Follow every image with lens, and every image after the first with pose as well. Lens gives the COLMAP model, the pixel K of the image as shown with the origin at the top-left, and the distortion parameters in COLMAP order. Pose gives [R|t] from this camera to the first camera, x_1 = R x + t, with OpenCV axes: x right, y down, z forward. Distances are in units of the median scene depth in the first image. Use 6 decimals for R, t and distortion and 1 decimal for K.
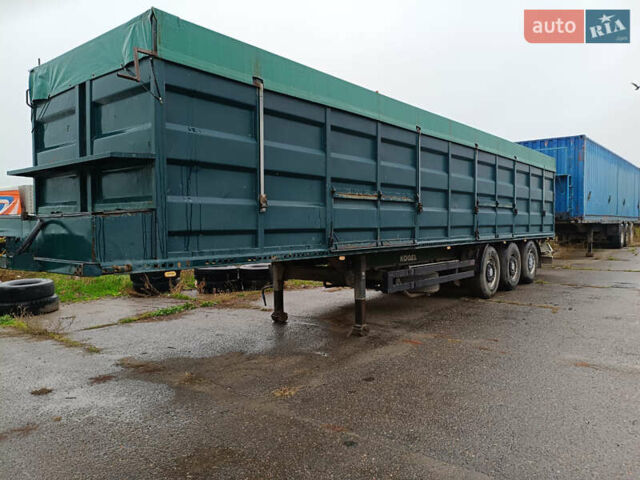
lens RADIAL K [[500.2, 0, 320.0], [0, 500.2, 240.0], [0, 0, 1]] dist [0.001609, 0.001327]
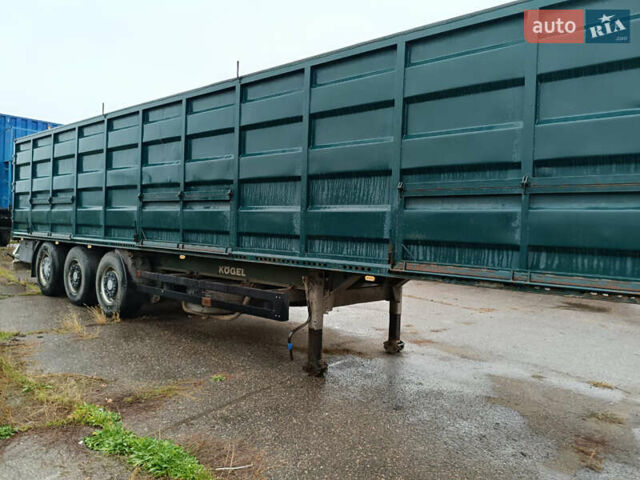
lens RADIAL K [[500.2, 0, 320.0], [0, 500.2, 240.0], [0, 0, 1]] dist [0.001609, 0.001327]
pose [[-0.040644, 0.026039, -0.998834, 0.940314], [-0.069551, 0.997162, 0.028826, -0.044035], [0.996750, 0.070641, -0.038718, 1.146083]]
